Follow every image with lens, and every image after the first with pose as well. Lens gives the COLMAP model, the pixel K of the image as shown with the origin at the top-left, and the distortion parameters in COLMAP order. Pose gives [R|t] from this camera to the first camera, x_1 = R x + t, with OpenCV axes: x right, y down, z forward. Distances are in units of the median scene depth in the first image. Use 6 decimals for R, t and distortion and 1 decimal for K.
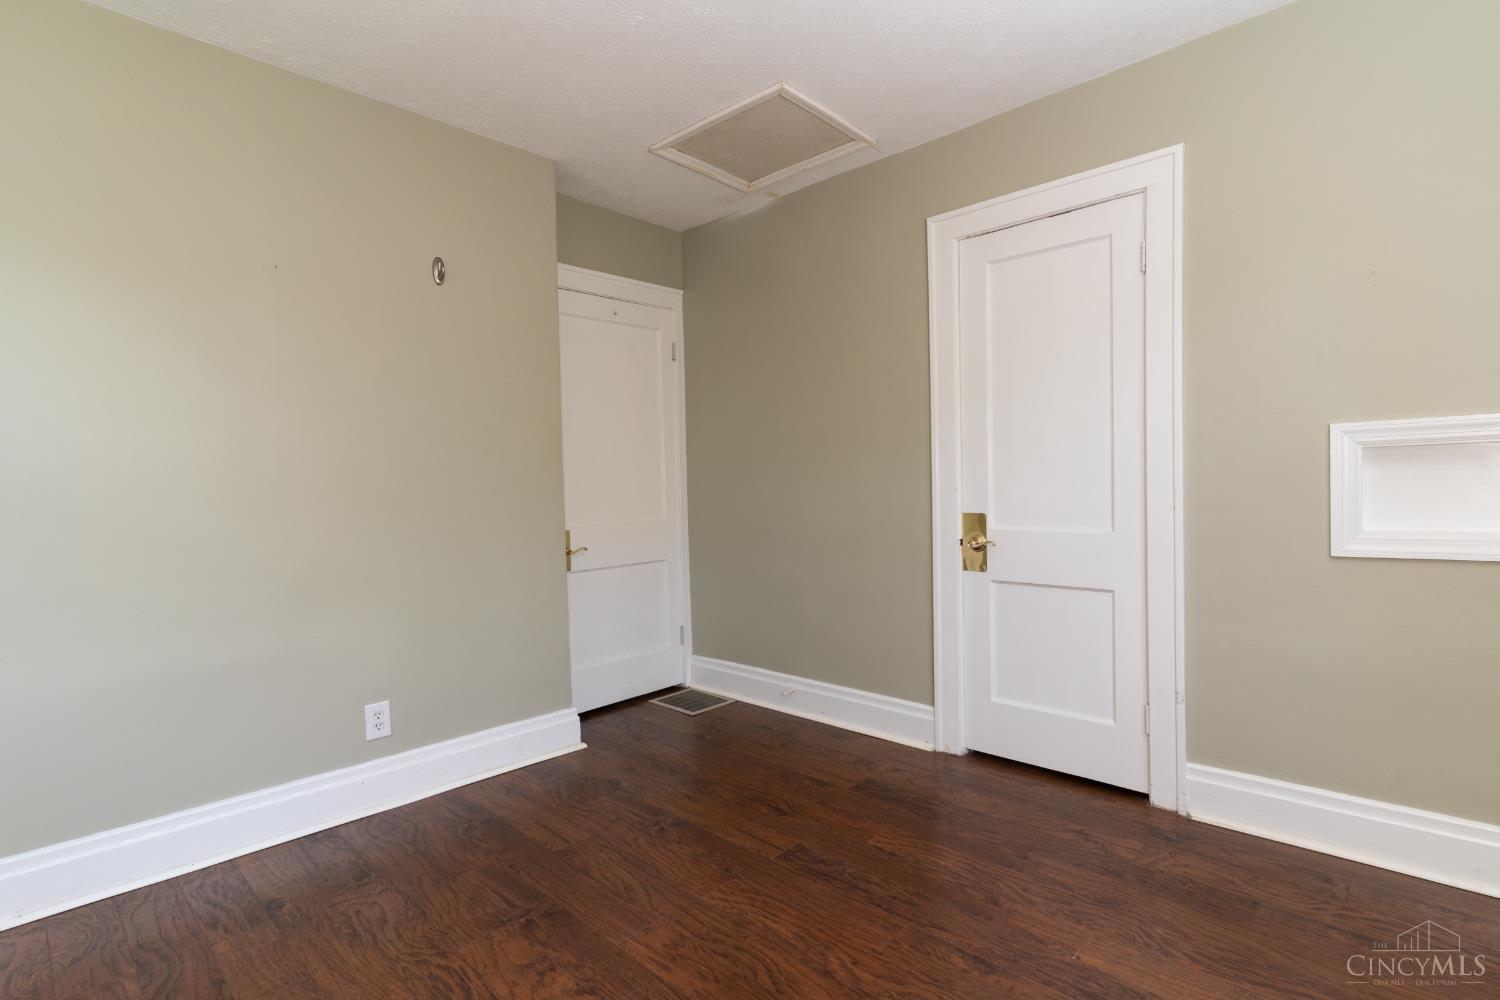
lens RADIAL K [[725.4, 0, 756.1], [0, 725.4, 488.5], [0, 0, 1]] dist [0.003951, 0.000654]
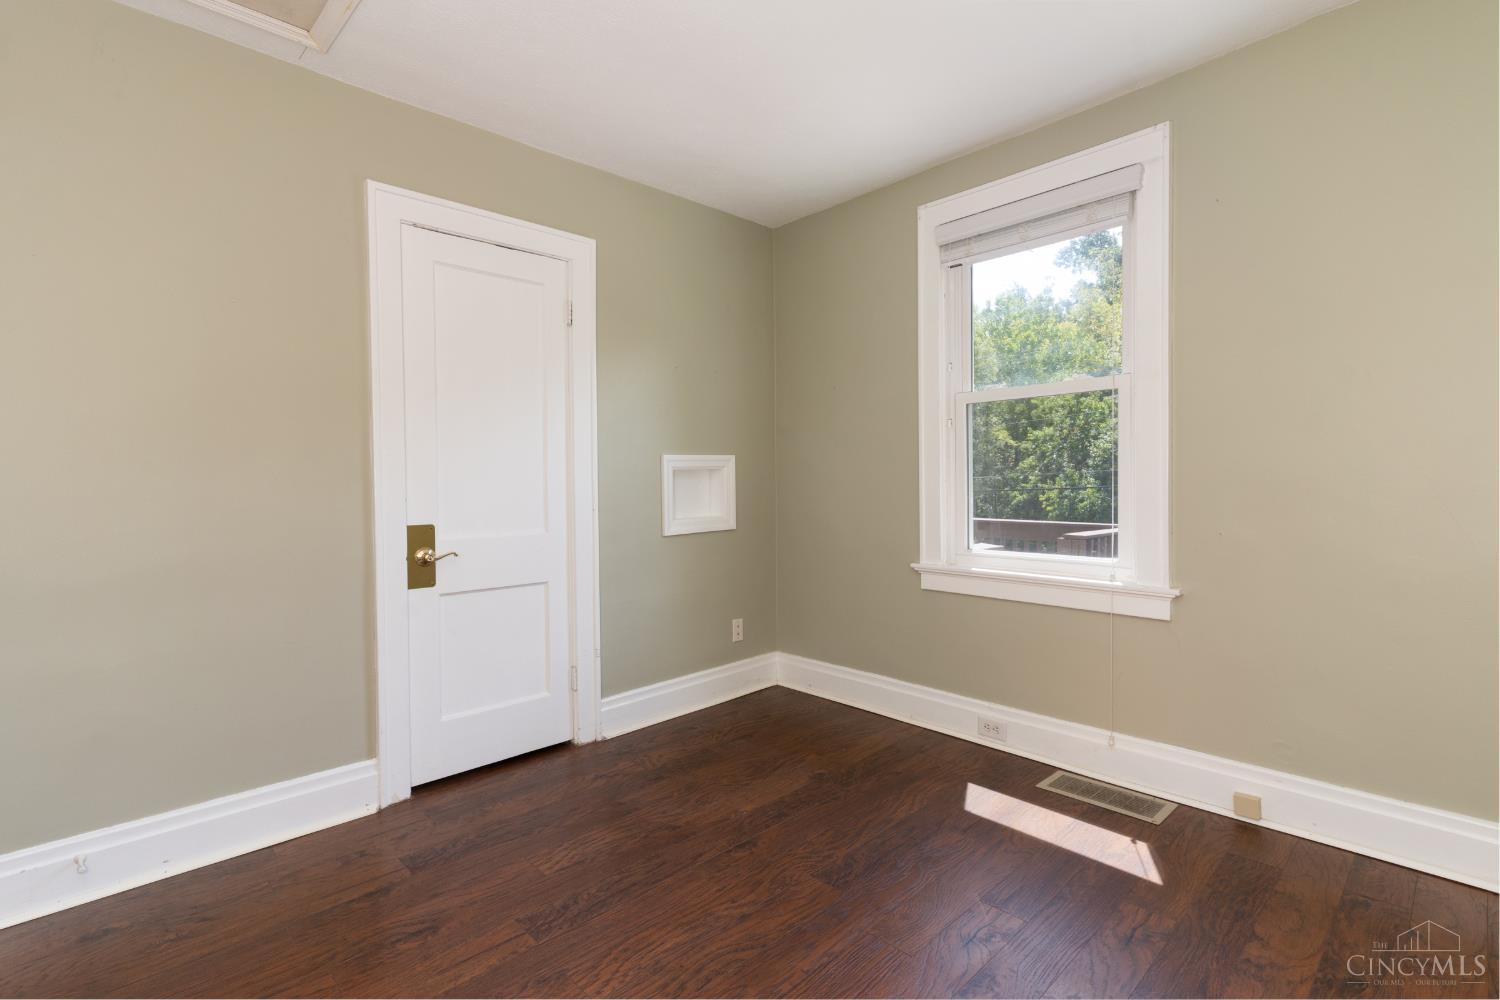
lens RADIAL K [[725.4, 0, 756.1], [0, 725.4, 488.5], [0, 0, 1]] dist [0.003951, 0.000654]
pose [[0.032630, 0.009962, 0.999418, -0.703123], [0.021325, 0.999716, -0.010661, 0.007176], [-0.999240, 0.021661, 0.032408, 0.627563]]
